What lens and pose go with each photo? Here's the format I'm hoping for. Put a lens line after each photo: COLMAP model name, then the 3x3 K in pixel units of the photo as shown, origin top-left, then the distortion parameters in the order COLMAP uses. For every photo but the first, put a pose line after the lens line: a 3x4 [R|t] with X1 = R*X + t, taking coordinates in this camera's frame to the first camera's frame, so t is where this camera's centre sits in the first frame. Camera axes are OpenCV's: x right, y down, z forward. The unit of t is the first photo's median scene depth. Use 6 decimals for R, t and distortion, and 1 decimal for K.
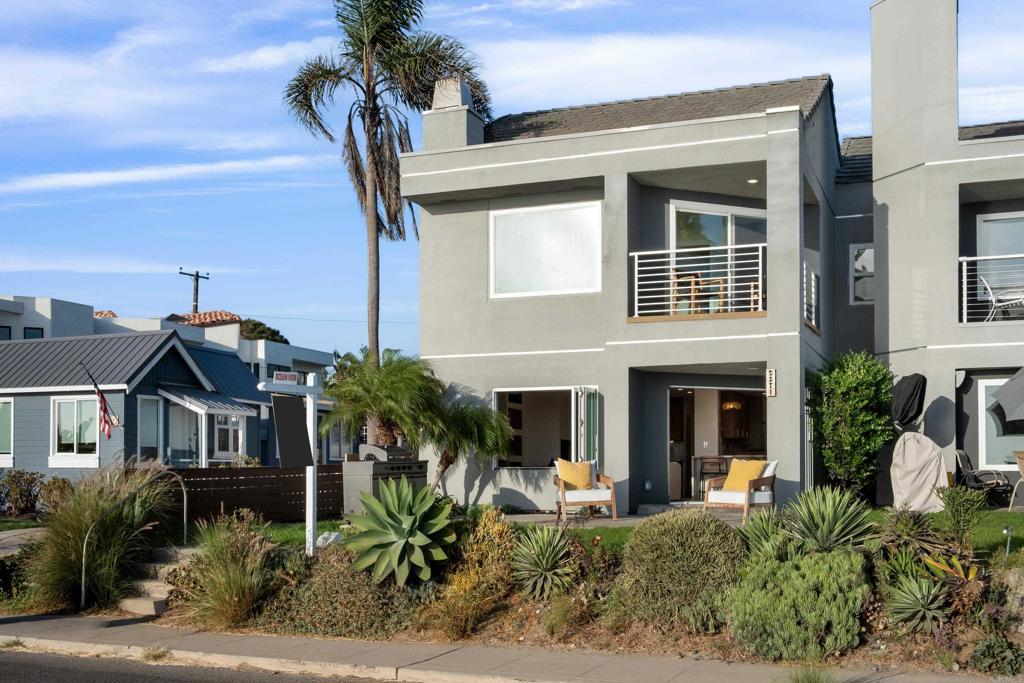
lens RADIAL K [[1128.2, 0, 512.1], [0, 1128.2, 343.2], [0, 0, 1]] dist [0.018257, 0.000000]
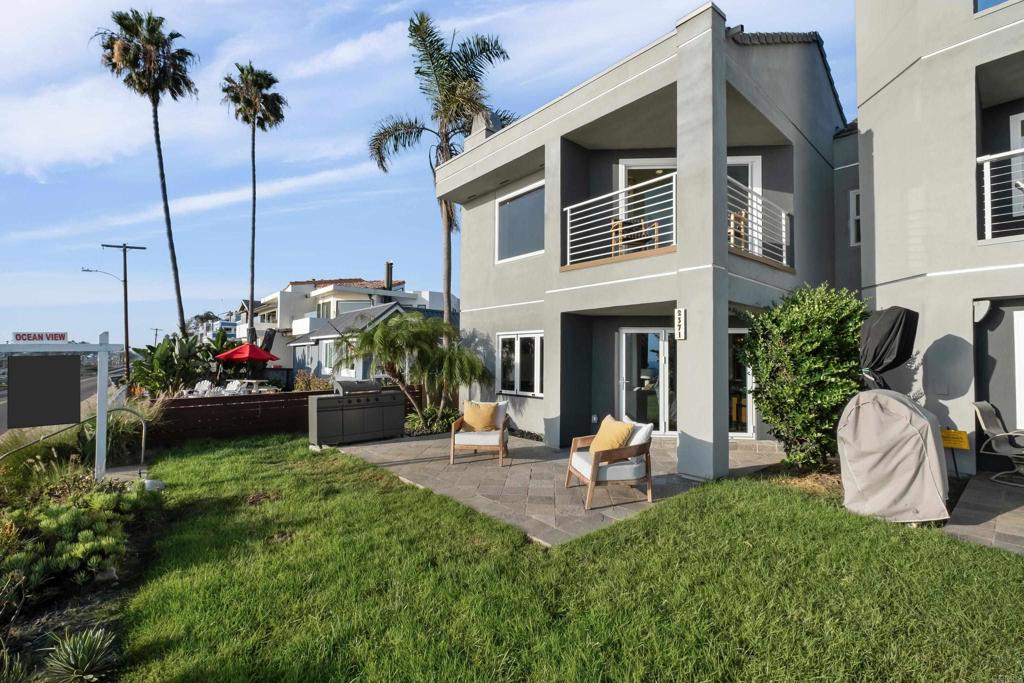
lens RADIAL K [[443.6, 0, 504.7], [0, 443.6, 321.4], [0, 0, 1]] dist [-0.001304, -0.000040]
pose [[0.886555, -0.027634, -0.461797, 0.251062], [0.040662, 0.999006, 0.018281, 0.019787], [0.460832, -0.034984, 0.886797, 0.590520]]
